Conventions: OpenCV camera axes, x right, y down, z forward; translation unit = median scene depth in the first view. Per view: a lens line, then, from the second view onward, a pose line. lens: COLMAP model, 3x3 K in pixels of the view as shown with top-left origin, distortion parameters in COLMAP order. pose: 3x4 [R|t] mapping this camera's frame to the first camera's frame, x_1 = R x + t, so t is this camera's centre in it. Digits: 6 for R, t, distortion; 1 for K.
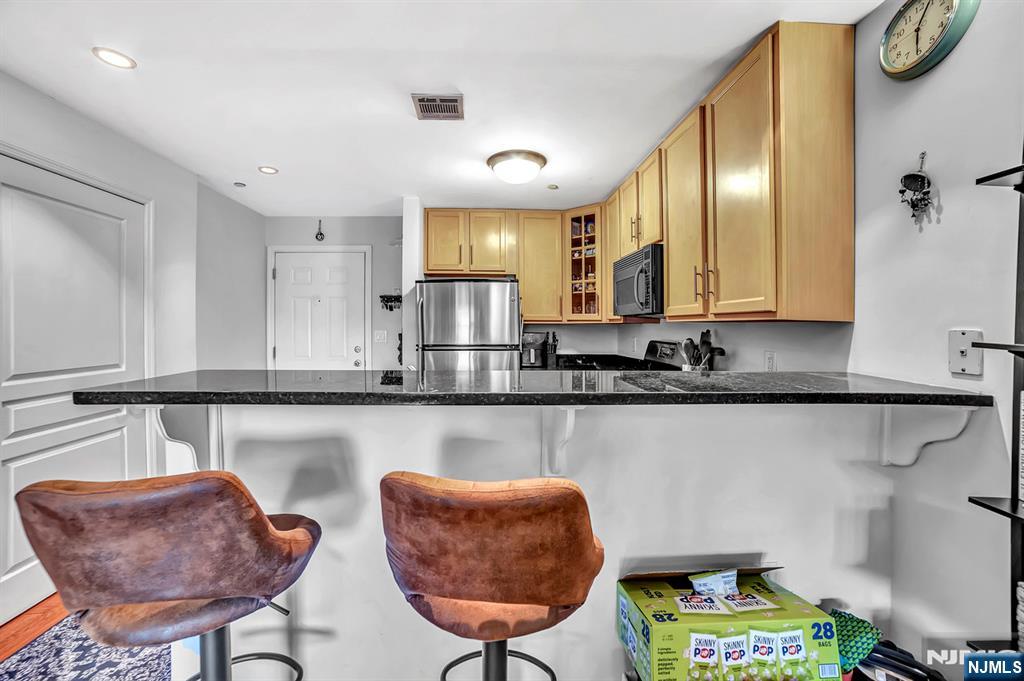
lens RADIAL K [[431.2, 0, 512.3], [0, 431.2, 322.3], [0, 0, 1]] dist [-0.102627, 0.033477]
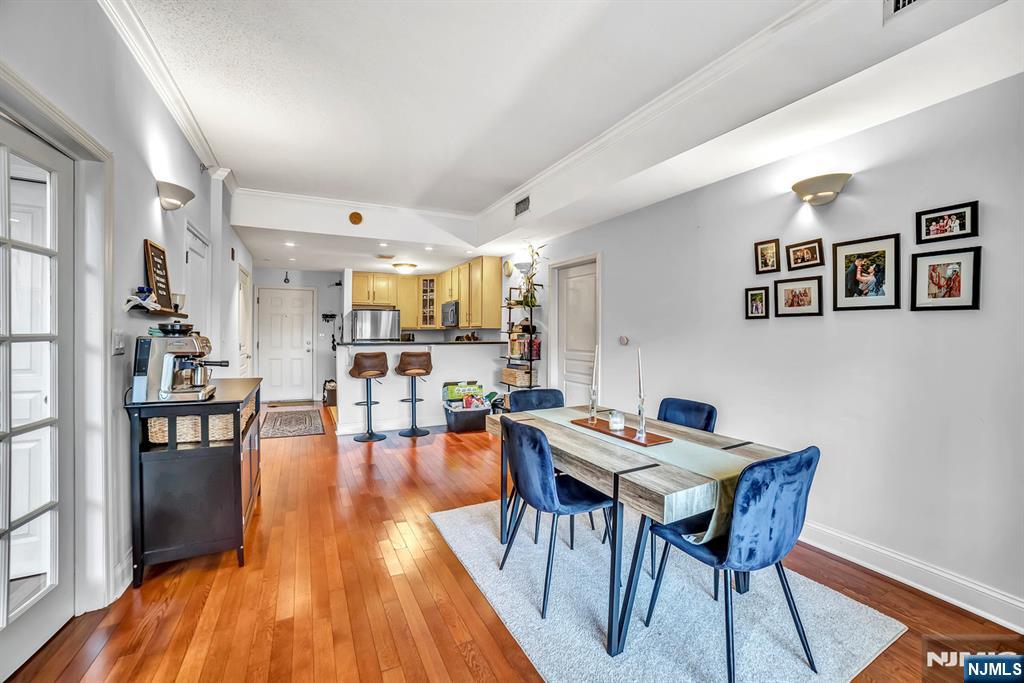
lens RADIAL K [[426.1, 0, 509.0], [0, 426.1, 329.8], [0, 0, 1]] dist [-0.090513, 0.038182]
pose [[0.926649, 0.005826, 0.375883, -0.259087], [-0.006609, 0.999978, 0.000794, 0.000999], [-0.375870, -0.003220, 0.926667, -1.127856]]
